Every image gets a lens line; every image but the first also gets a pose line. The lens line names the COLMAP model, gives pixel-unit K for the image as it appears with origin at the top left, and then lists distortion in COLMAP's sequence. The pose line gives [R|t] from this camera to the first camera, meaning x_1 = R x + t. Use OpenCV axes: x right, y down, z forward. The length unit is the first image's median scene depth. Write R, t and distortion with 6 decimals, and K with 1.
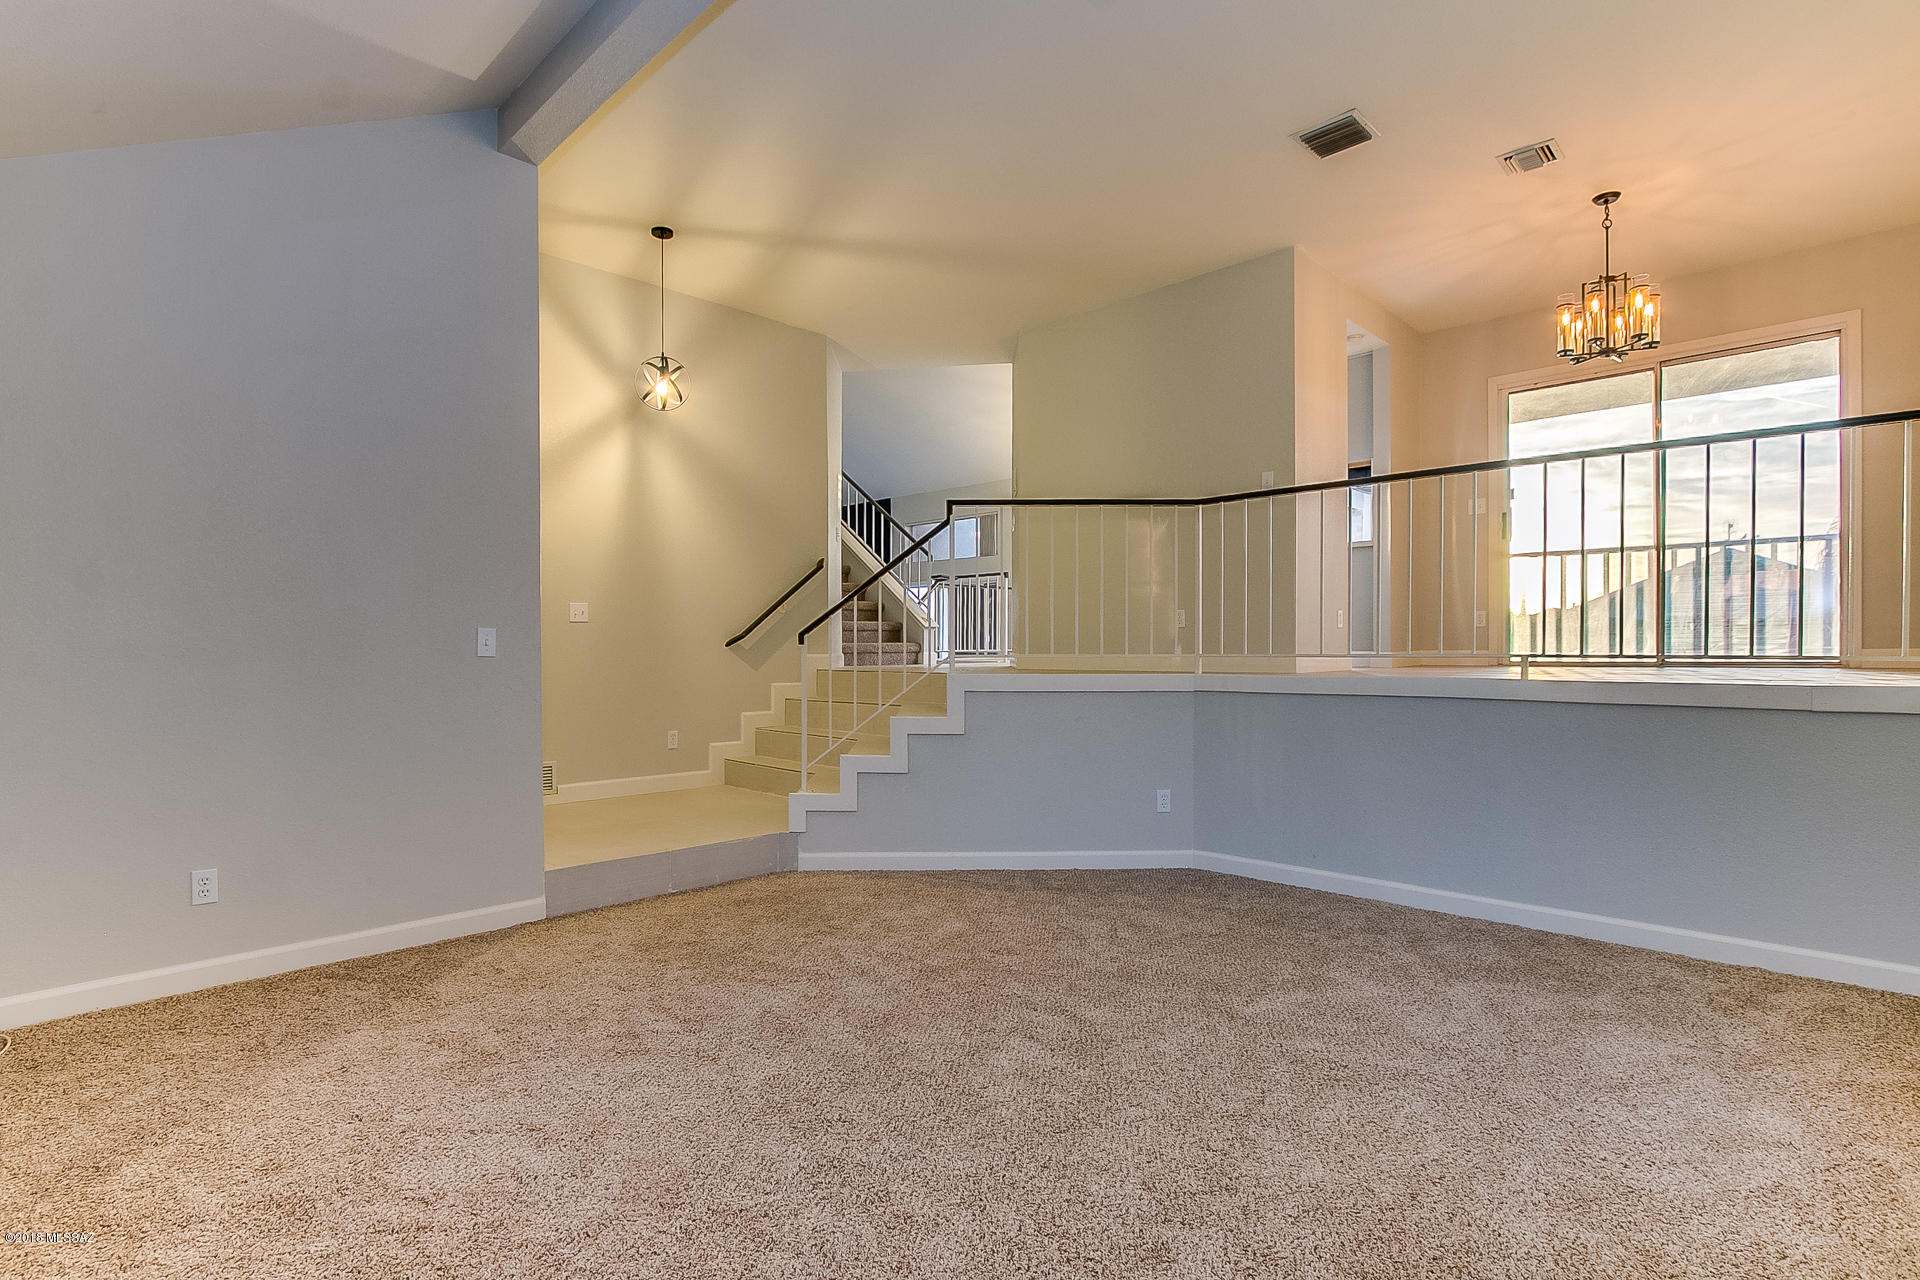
lens RADIAL K [[905.3, 0, 956.8], [0, 905.3, 660.9], [0, 0, 1]] dist [-0.002600, 0.000498]
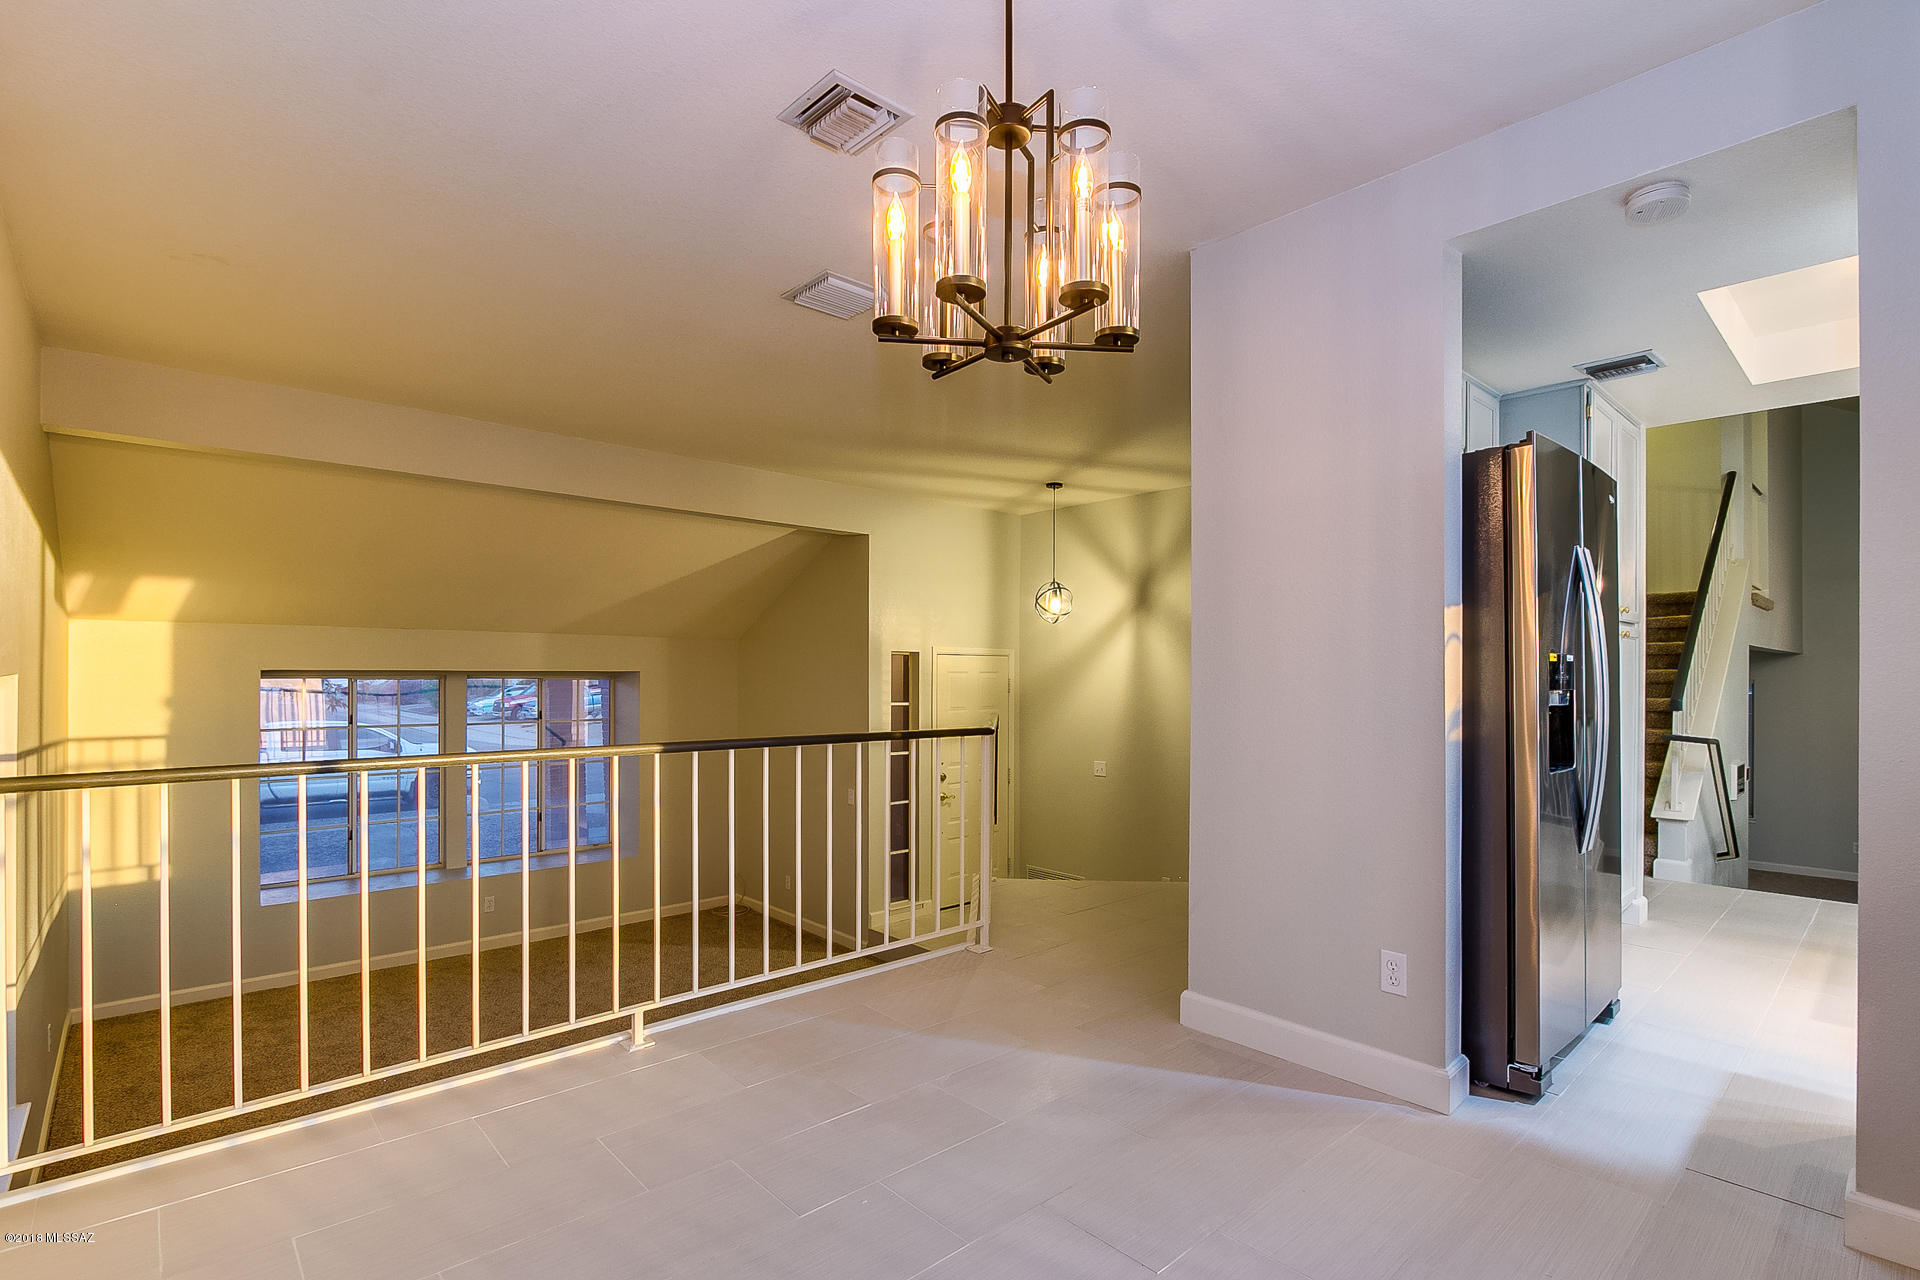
lens RADIAL K [[905.3, 0, 956.8], [0, 905.3, 660.9], [0, 0, 1]] dist [-0.002600, 0.000498]
pose [[-0.033111, -0.007307, -0.999425, 1.053301], [-0.018861, 0.999800, -0.006685, -0.216482], [0.999274, 0.018629, -0.033242, 0.960815]]
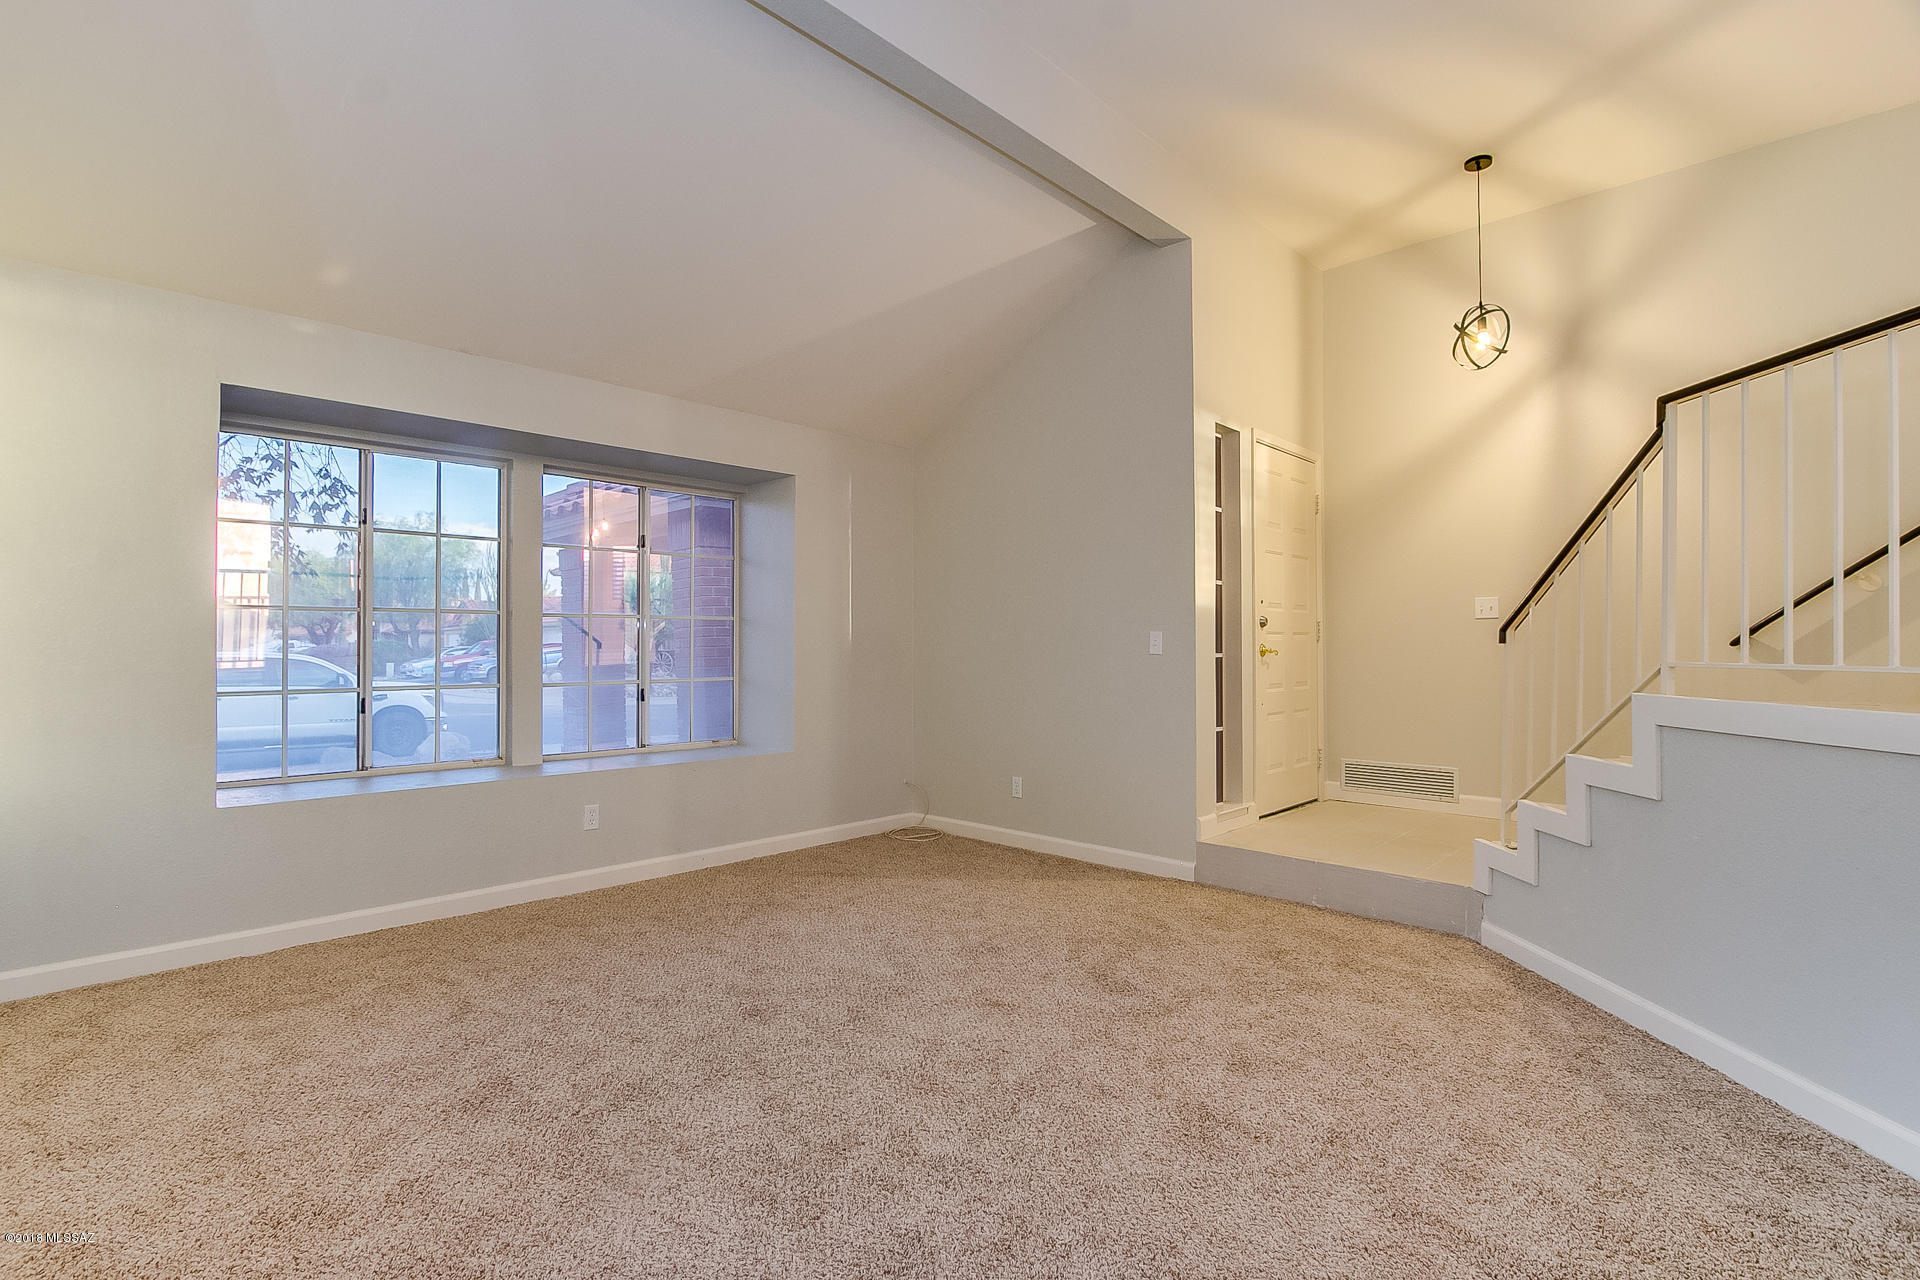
lens RADIAL K [[900.2, 0, 941.3], [0, 900.2, 635.7], [0, 0, 1]] dist [-0.001467, -0.000153]
pose [[0.021381, -0.009159, -0.999729, 0.562708], [-0.013917, 0.999858, -0.009458, -0.011359], [0.999675, 0.014115, 0.021251, 0.528233]]
